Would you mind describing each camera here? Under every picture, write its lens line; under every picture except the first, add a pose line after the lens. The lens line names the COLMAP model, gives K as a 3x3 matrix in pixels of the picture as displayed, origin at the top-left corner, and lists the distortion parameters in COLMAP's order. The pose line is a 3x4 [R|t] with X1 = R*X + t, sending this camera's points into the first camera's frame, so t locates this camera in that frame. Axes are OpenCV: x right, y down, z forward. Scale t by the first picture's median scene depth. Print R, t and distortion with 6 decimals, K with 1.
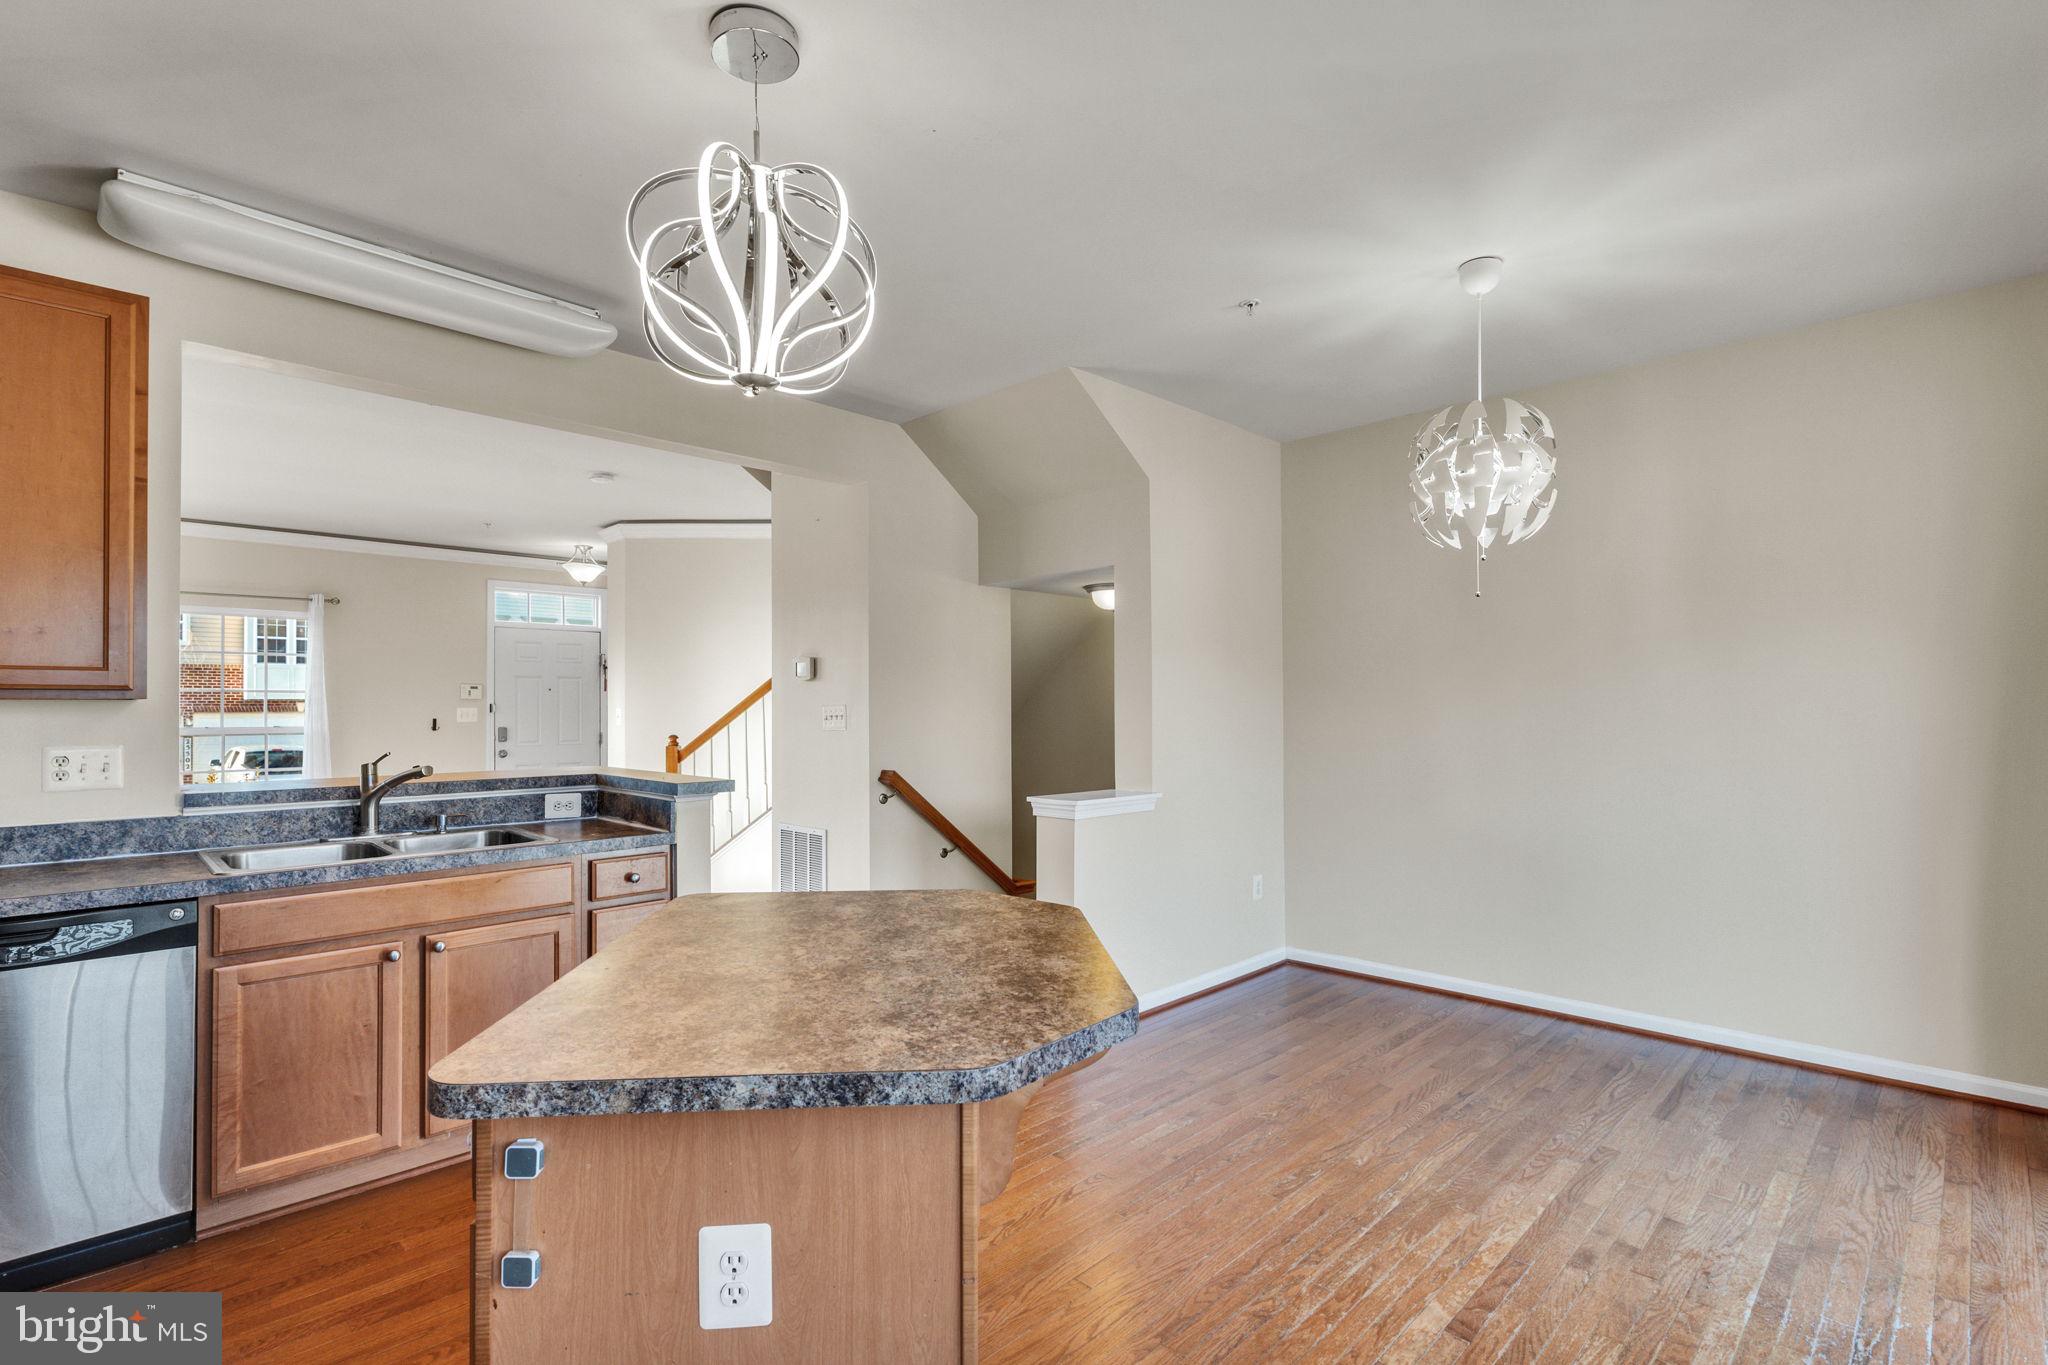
lens RADIAL K [[942.5, 0, 1017.8], [0, 942.5, 697.1], [0, 0, 1]] dist [0.000736, -0.000297]
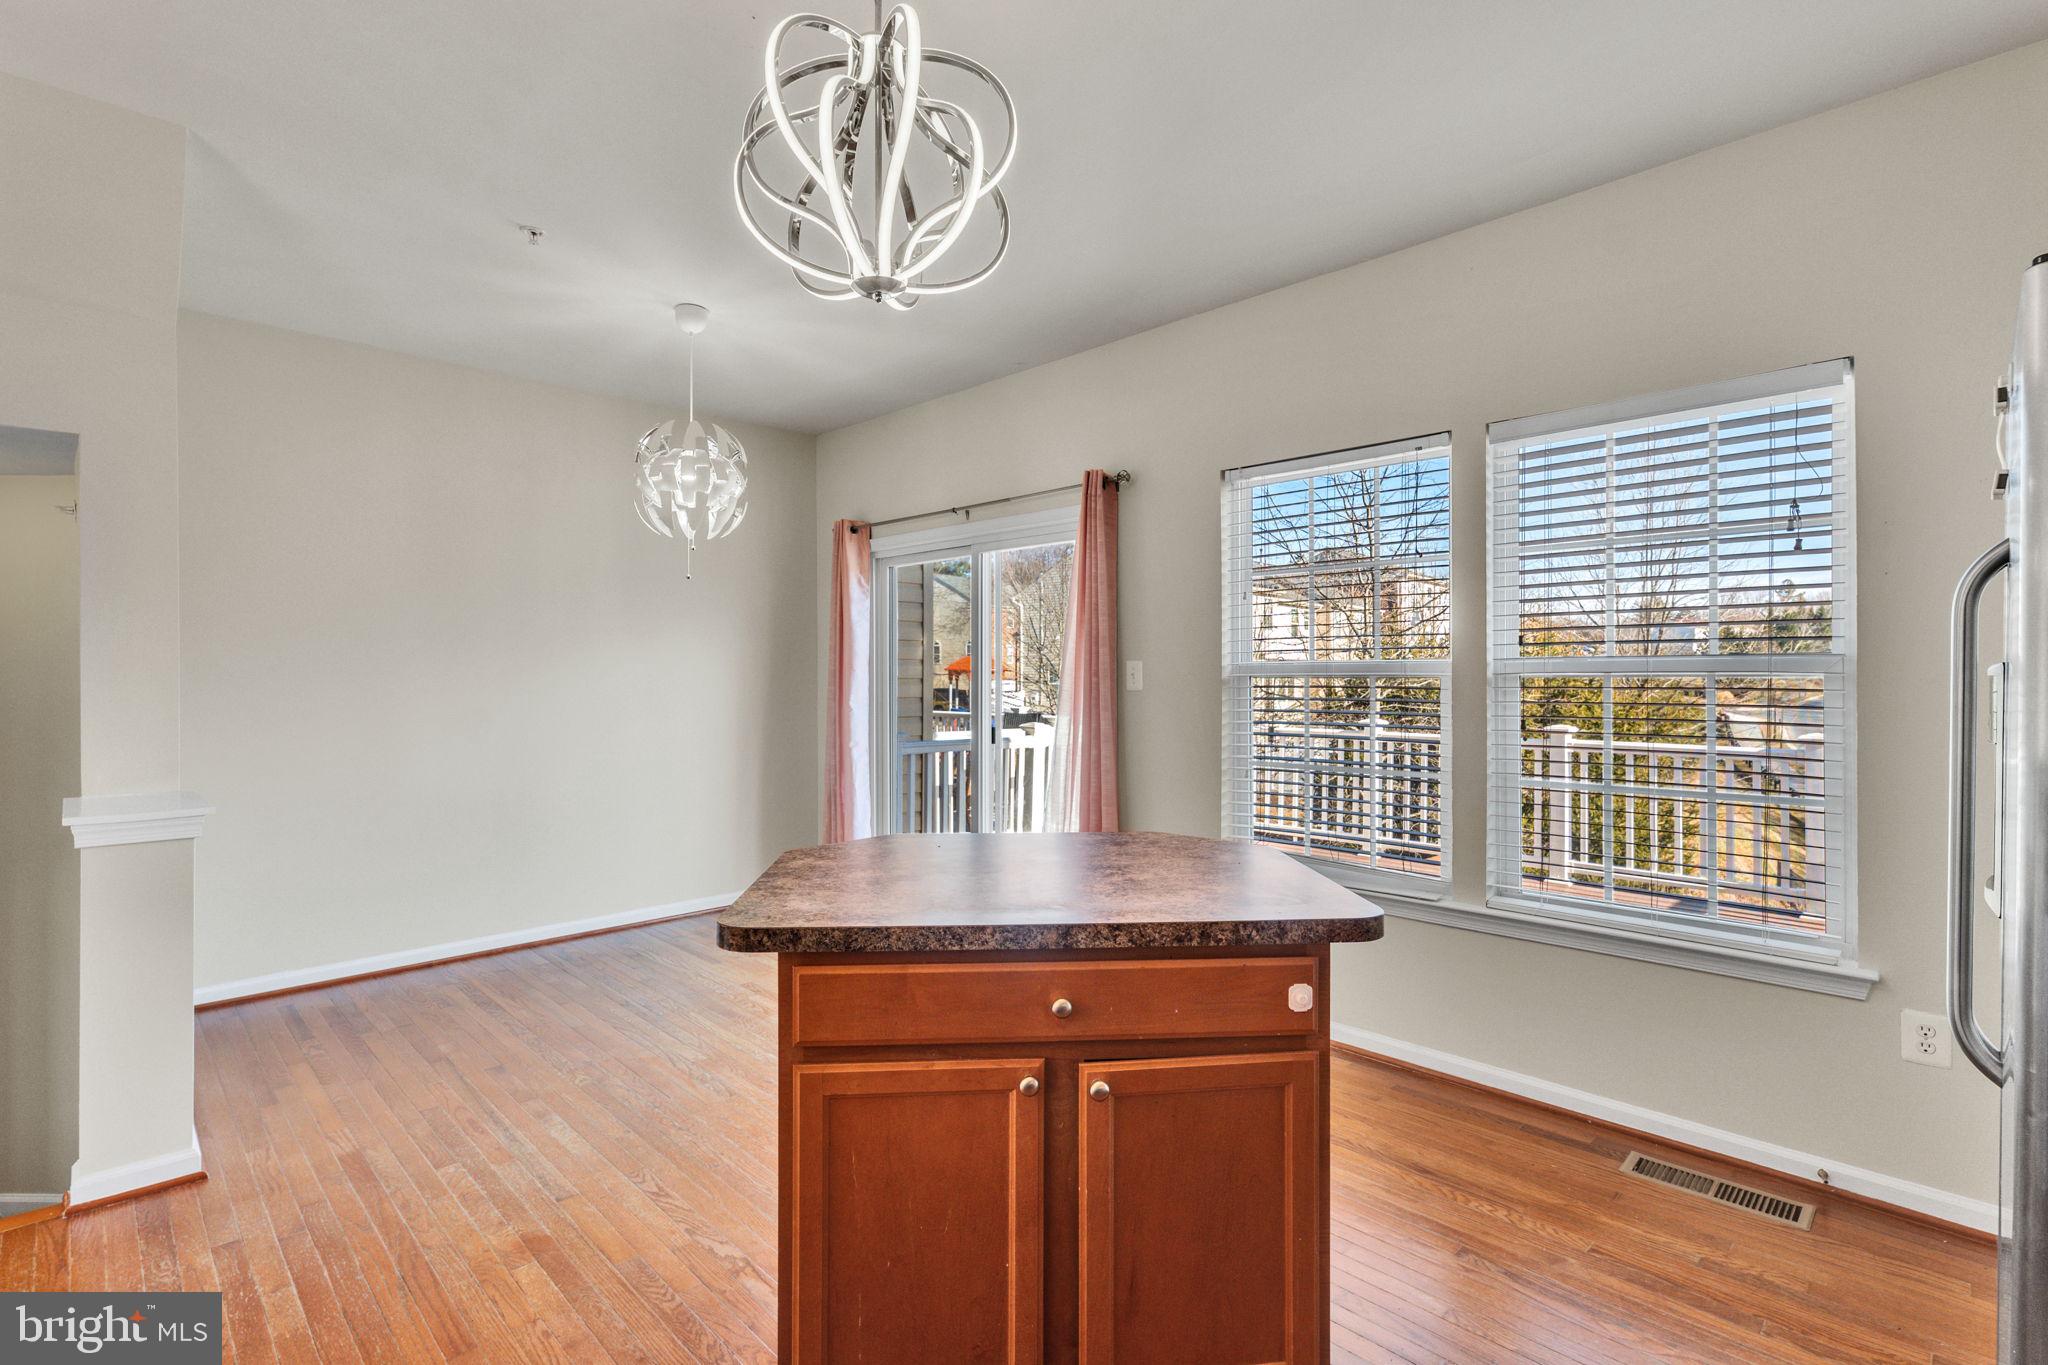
lens RADIAL K [[940.5, 0, 1021.3], [0, 940.5, 674.4], [0, 0, 1]] dist [0.002611, 0.000239]
pose [[0.003111, 0.007134, 0.999970, -0.699375], [-0.013677, 0.999881, -0.007091, 0.019267], [-0.999902, -0.013655, 0.003208, 0.528263]]
